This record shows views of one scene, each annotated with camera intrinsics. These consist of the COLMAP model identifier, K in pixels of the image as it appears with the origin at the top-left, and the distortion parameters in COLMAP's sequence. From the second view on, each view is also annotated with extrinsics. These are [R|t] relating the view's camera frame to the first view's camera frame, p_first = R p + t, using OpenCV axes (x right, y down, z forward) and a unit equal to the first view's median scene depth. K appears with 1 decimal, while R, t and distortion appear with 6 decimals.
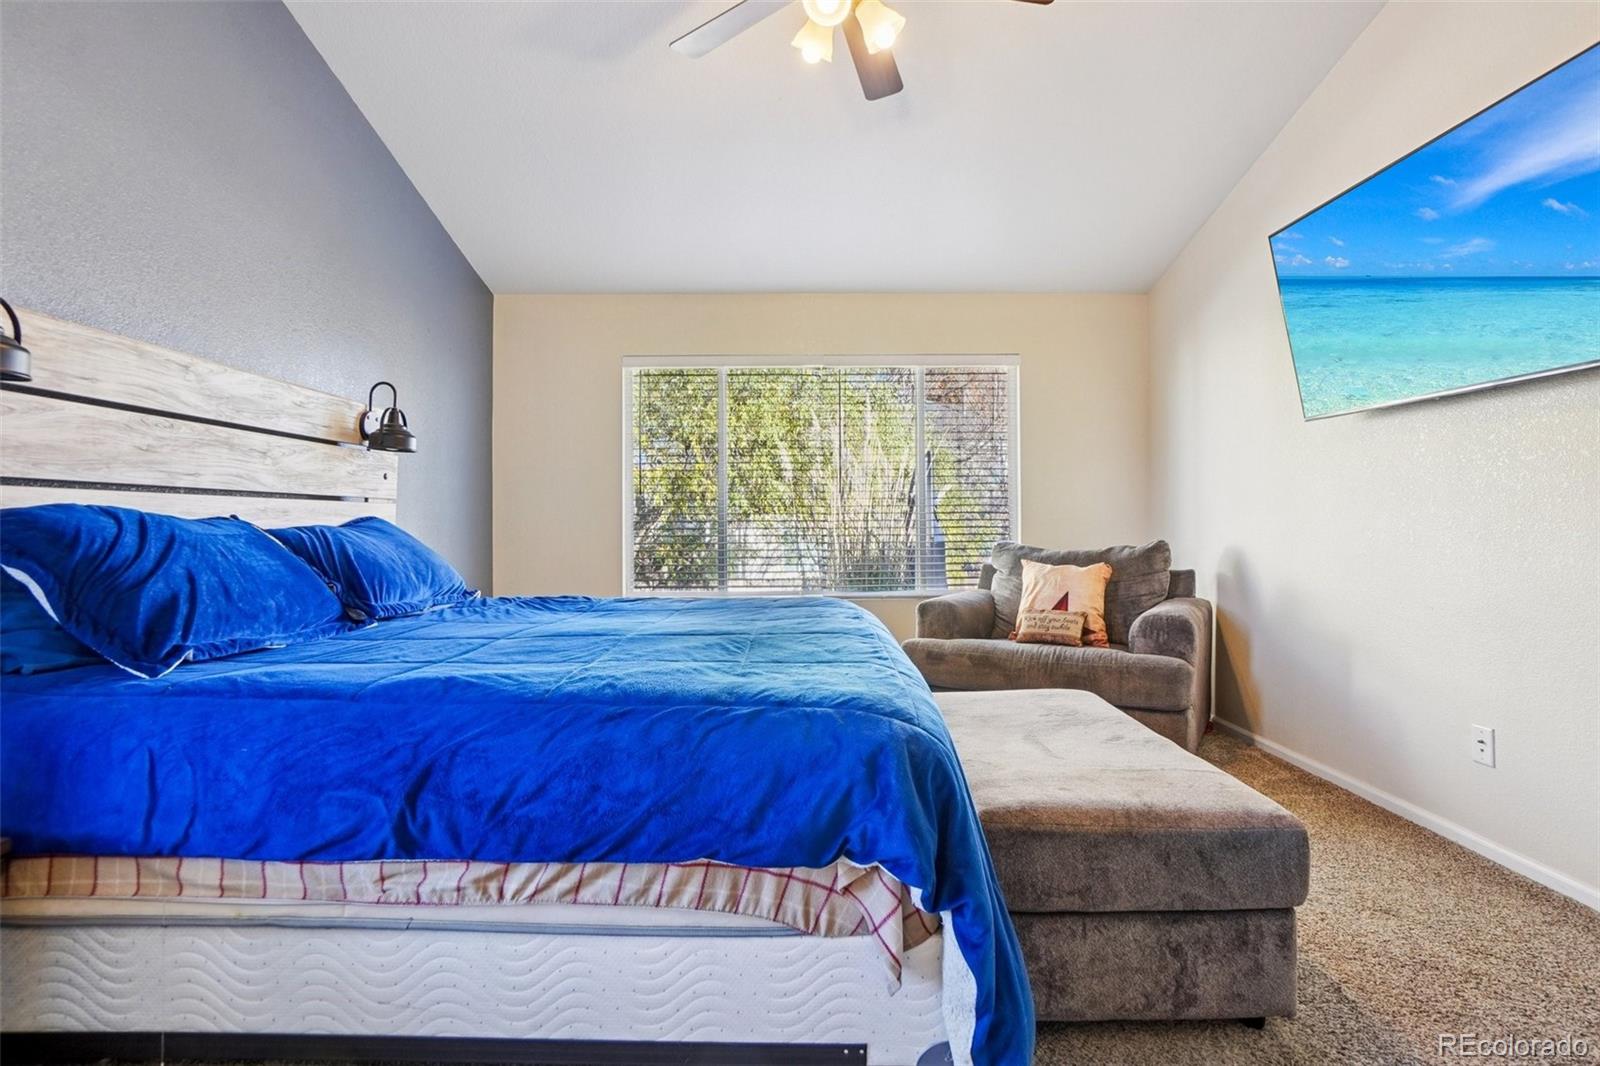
lens RADIAL K [[769.8, 0, 801.2], [0, 769.8, 524.1], [0, 0, 1]] dist [-0.030020, 0.003641]
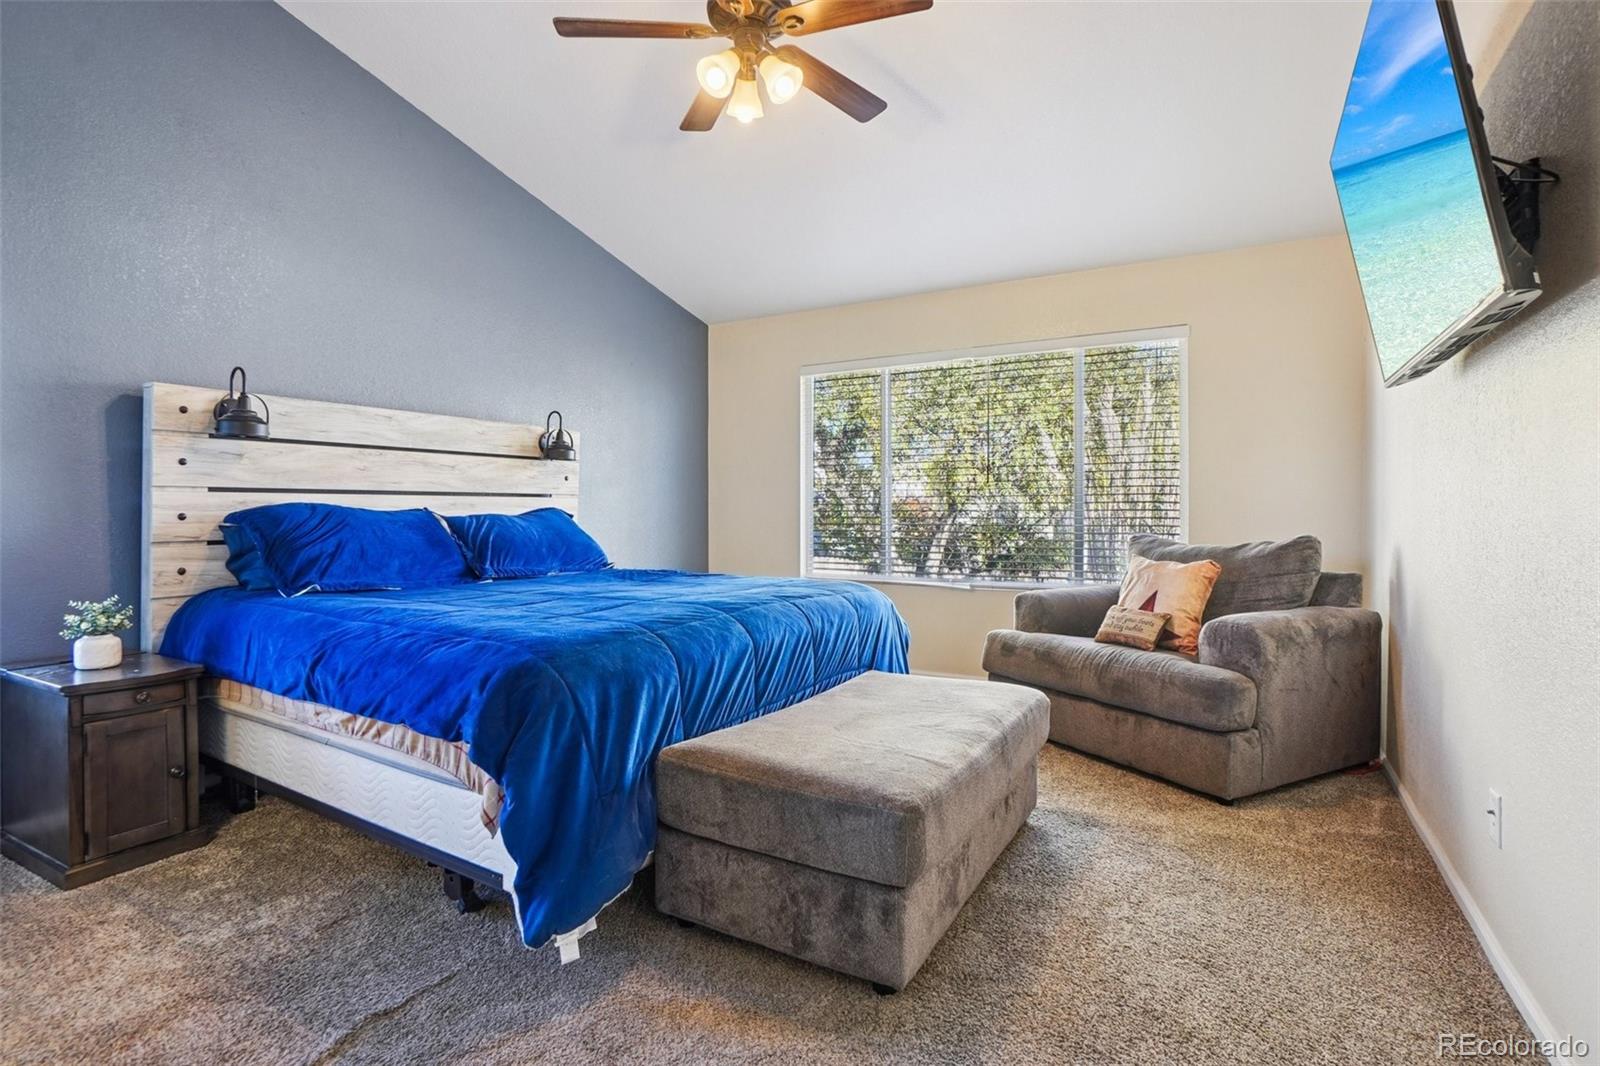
lens RADIAL K [[769.8, 0, 805.3], [0, 769.8, 526.0], [0, 0, 1]] dist [-0.030020, 0.003641]
pose [[0.862576, 0.011563, -0.505795, 0.815253], [-0.002363, 0.999820, 0.018827, -0.006345], [0.505921, -0.015045, 0.862448, 0.028909]]
